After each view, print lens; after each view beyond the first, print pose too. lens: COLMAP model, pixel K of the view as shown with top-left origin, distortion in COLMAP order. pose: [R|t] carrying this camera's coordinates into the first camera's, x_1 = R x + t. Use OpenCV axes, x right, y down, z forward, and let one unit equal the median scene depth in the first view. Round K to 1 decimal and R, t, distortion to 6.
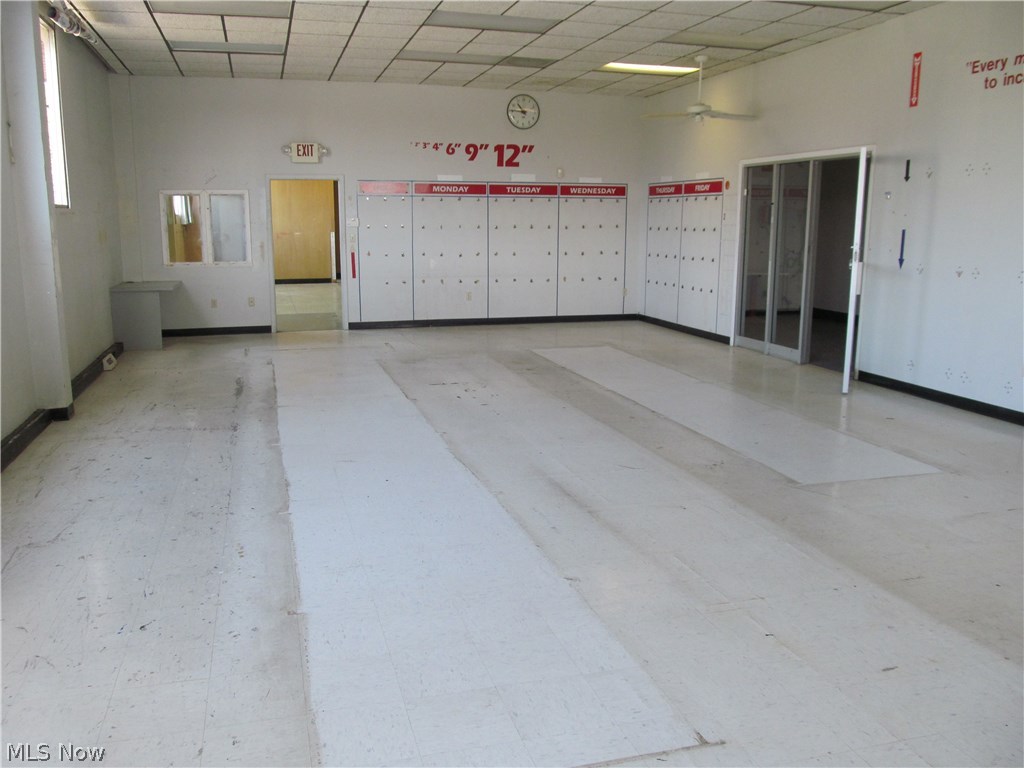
lens RADIAL K [[860.5, 0, 508.3], [0, 860.5, 373.2], [0, 0, 1]] dist [-0.020061, 0.009637]
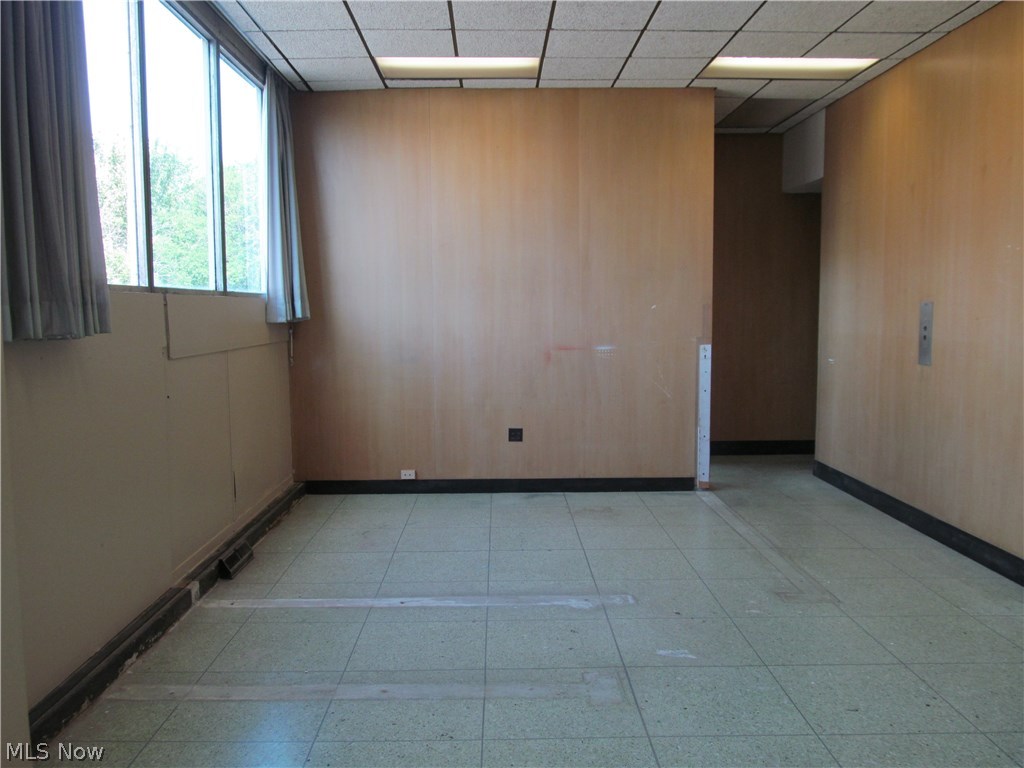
lens RADIAL K [[860.5, 0, 514.8], [0, 860.5, 389.3], [0, 0, 1]] dist [-0.020061, 0.009637]
pose [[0.968955, 0.017189, -0.246637, -0.159760], [-0.040571, 0.995111, -0.090039, -0.093284], [0.243884, 0.097251, 0.964916, 0.540309]]
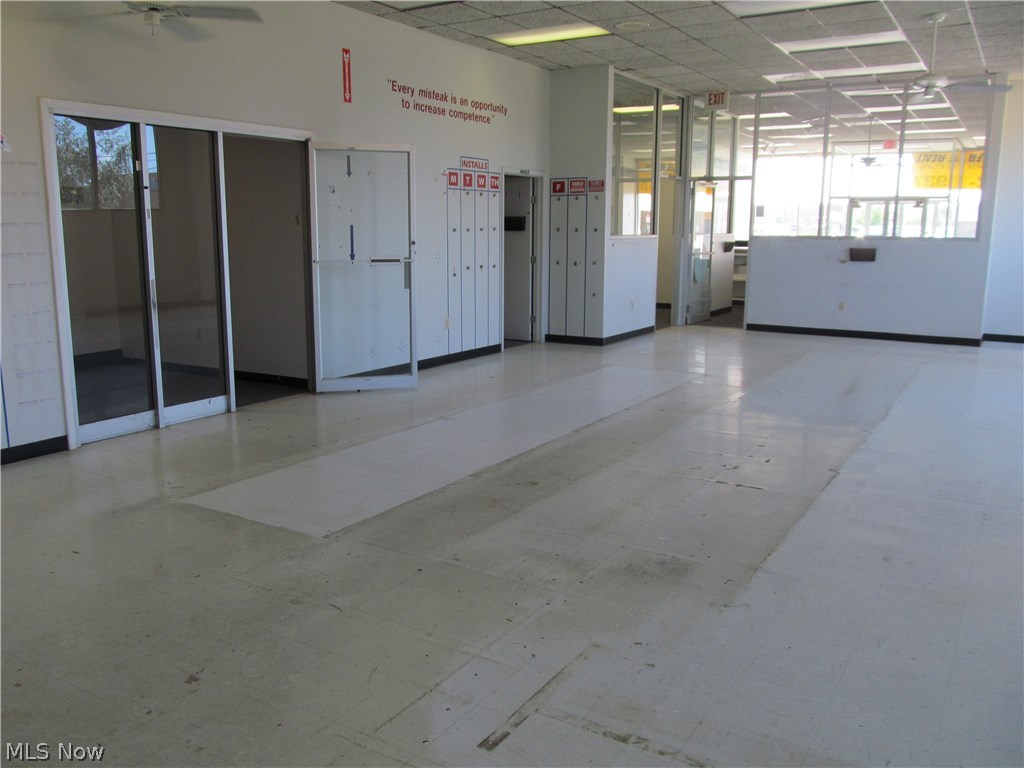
lens RADIAL K [[860.5, 0, 513.3], [0, 860.5, 382.2], [0, 0, 1]] dist [-0.020061, 0.009637]
pose [[-0.686781, -0.140227, 0.713210, -0.415205], [0.120124, 0.945826, 0.301635, -0.274635], [-0.716870, 0.292831, -0.632731, 1.556541]]
